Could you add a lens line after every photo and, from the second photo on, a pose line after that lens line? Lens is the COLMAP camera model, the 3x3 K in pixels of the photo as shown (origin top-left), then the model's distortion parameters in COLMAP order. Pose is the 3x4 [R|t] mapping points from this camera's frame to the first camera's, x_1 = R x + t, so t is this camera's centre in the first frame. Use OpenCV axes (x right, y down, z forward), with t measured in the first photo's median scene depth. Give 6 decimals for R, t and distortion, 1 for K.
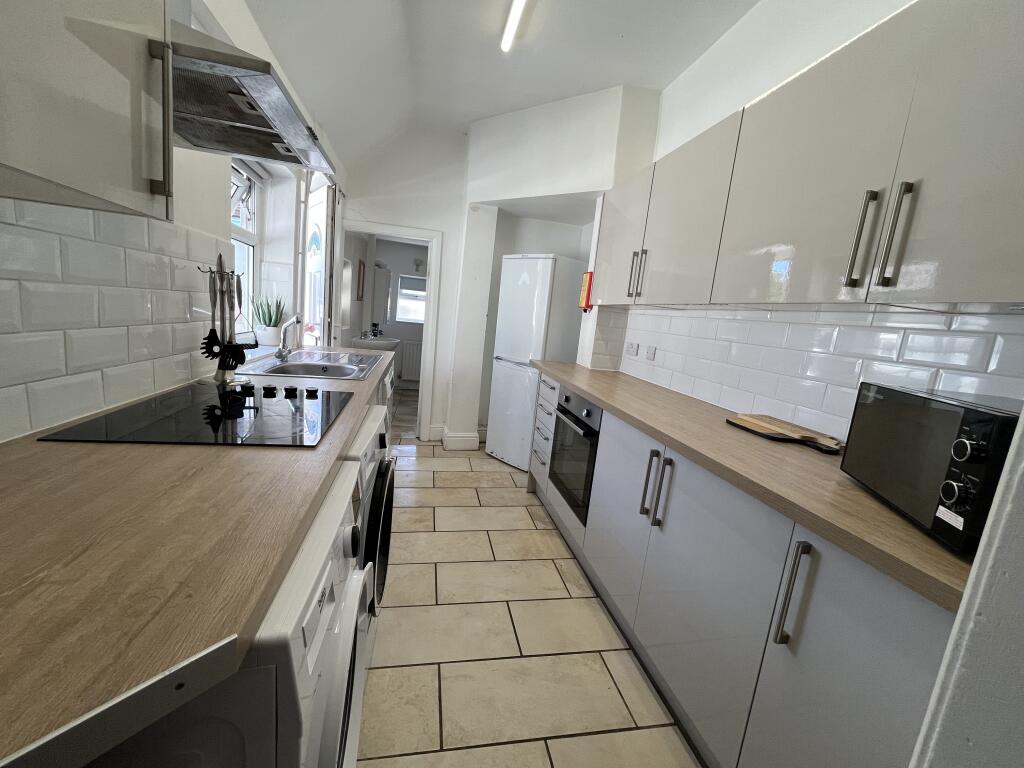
lens RADIAL K [[411.5, 0, 511.2], [0, 411.5, 384.8], [0, 0, 1]] dist [-0.004478, 0.000252]
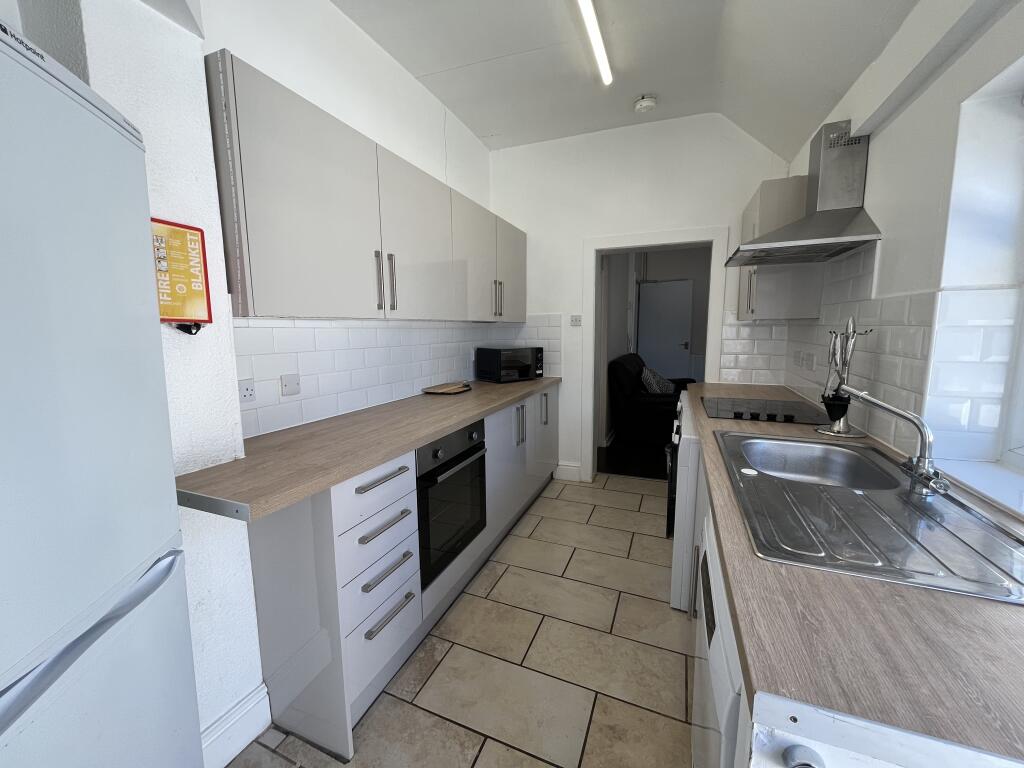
lens RADIAL K [[411.5, 0, 504.0], [0, 411.5, 381.5], [0, 0, 1]] dist [-0.004478, 0.000252]
pose [[-0.820716, -0.169301, 0.545676, -0.552995], [0.018367, 0.946776, 0.321369, -0.525422], [-0.571041, 0.273775, -0.773924, 2.390405]]
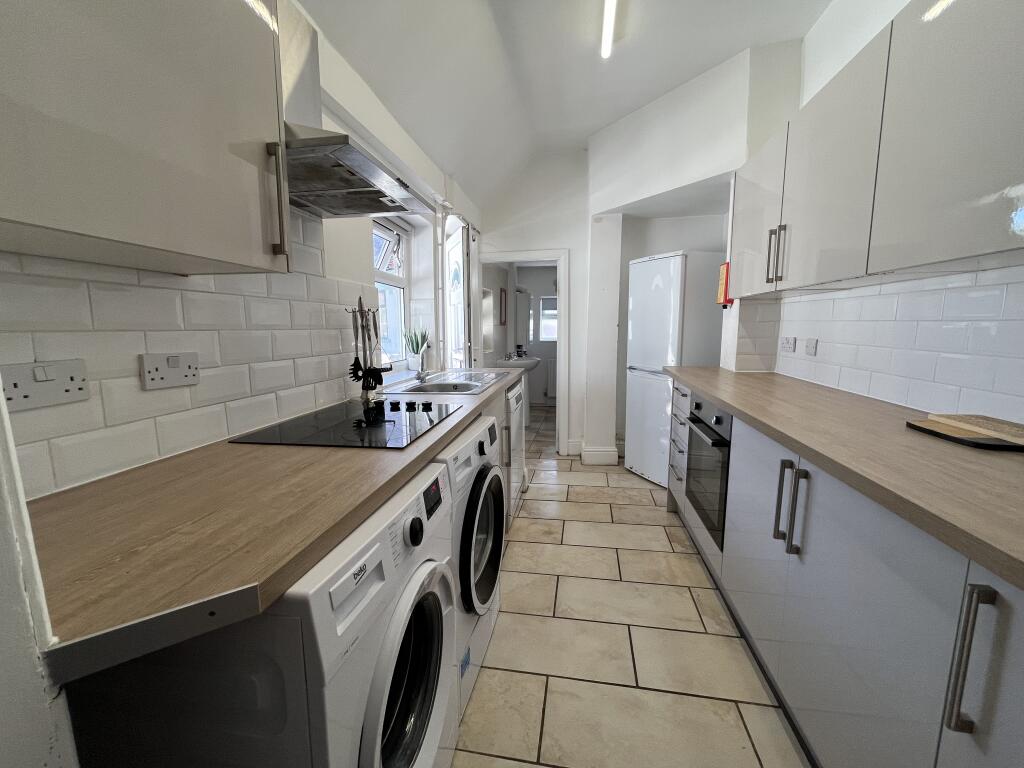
lens RADIAL K [[411.5, 0, 510.0], [0, 411.5, 384.7], [0, 0, 1]] dist [-0.004478, 0.000252]
pose [[0.926217, -0.057130, -0.372637, 0.150684], [0.040871, 0.997842, -0.051395, 0.028036], [0.374769, 0.032373, 0.926553, 0.029430]]
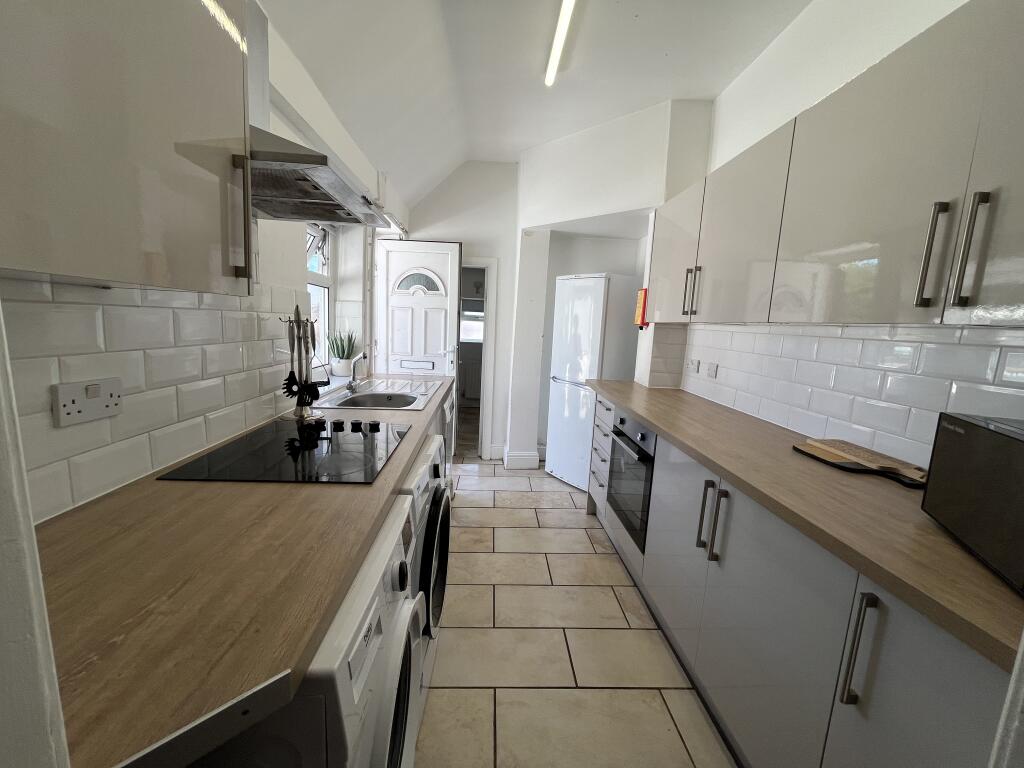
lens RADIAL K [[411.5, 0, 510.8], [0, 411.5, 385.2], [0, 0, 1]] dist [-0.004478, 0.000252]
pose [[0.987130, -0.029690, -0.157141, 0.048033], [0.025093, 0.999199, -0.031156, -0.044916], [0.157941, 0.026812, 0.987085, -0.026579]]
